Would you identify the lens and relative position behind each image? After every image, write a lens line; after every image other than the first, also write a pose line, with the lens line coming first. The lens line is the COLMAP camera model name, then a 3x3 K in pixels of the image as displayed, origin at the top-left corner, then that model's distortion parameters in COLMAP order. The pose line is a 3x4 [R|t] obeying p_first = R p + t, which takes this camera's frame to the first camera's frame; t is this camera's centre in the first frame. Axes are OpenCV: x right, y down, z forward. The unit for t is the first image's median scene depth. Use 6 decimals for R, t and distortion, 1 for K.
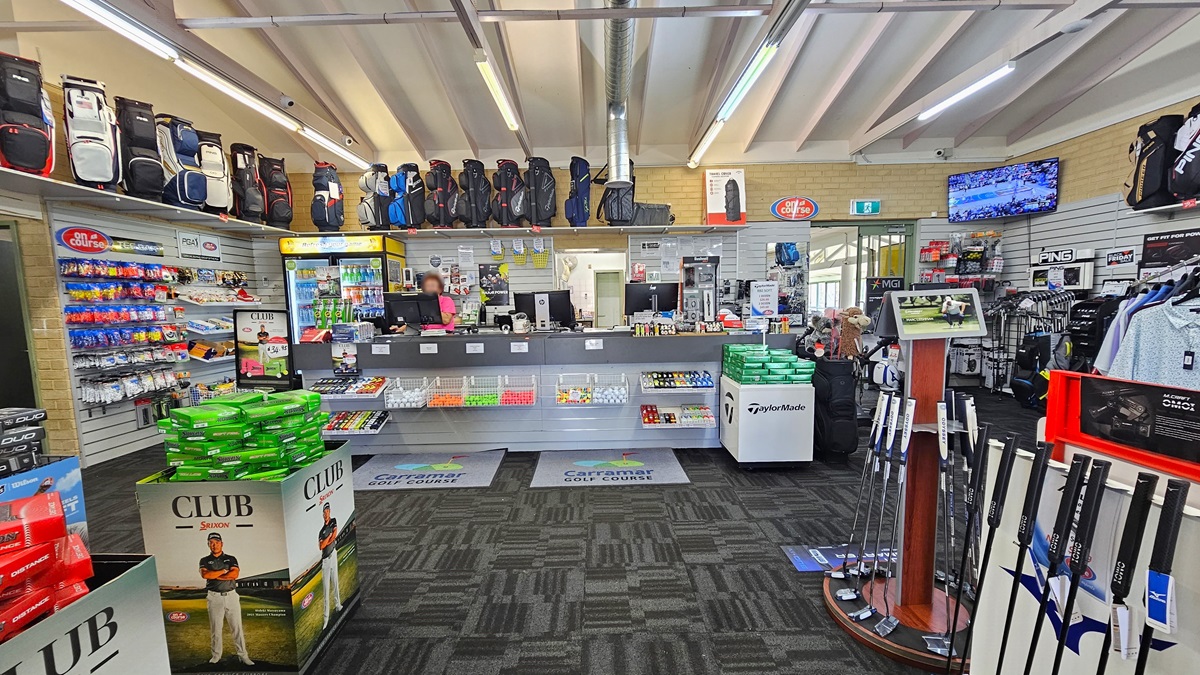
lens RADIAL K [[491.4, 0, 597.8], [0, 491.4, 352.0], [0, 0, 1]] dist [-0.001133, -0.000404]
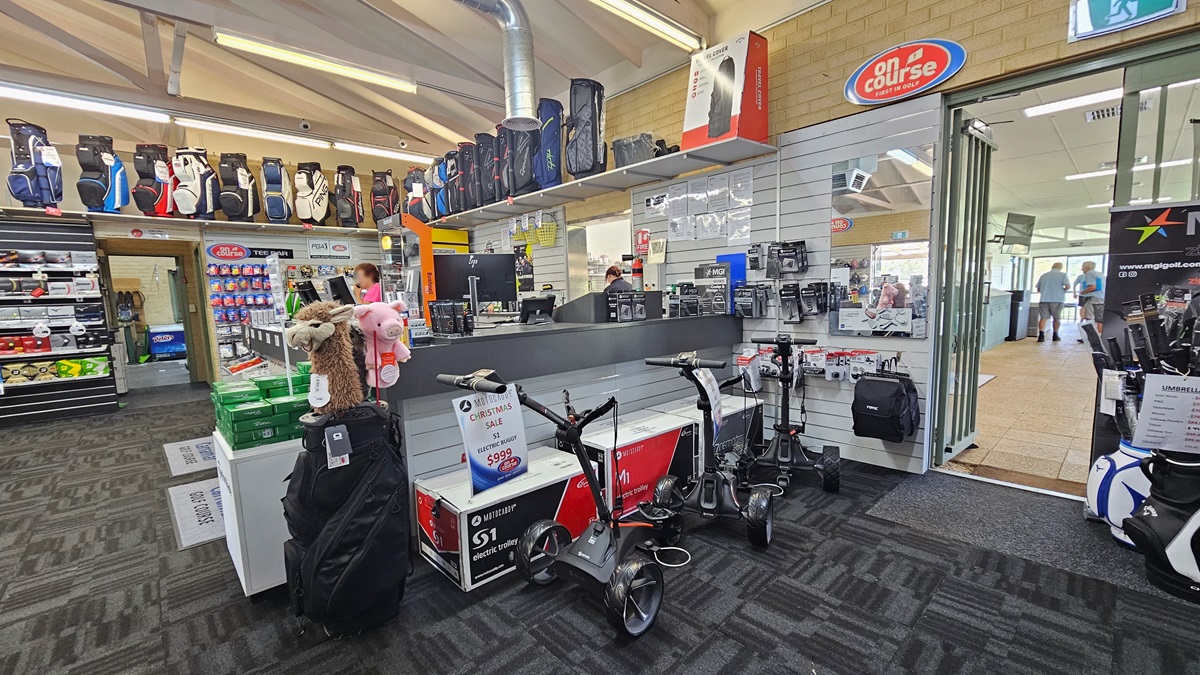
lens RADIAL K [[491.4, 0, 597.8], [0, 491.4, 352.0], [0, 0, 1]] dist [-0.001133, -0.000404]
pose [[0.683198, 0.087215, -0.725006, 0.618657], [-0.058787, 0.996189, 0.064440, -0.055973], [0.727863, -0.001404, 0.685721, 0.539804]]
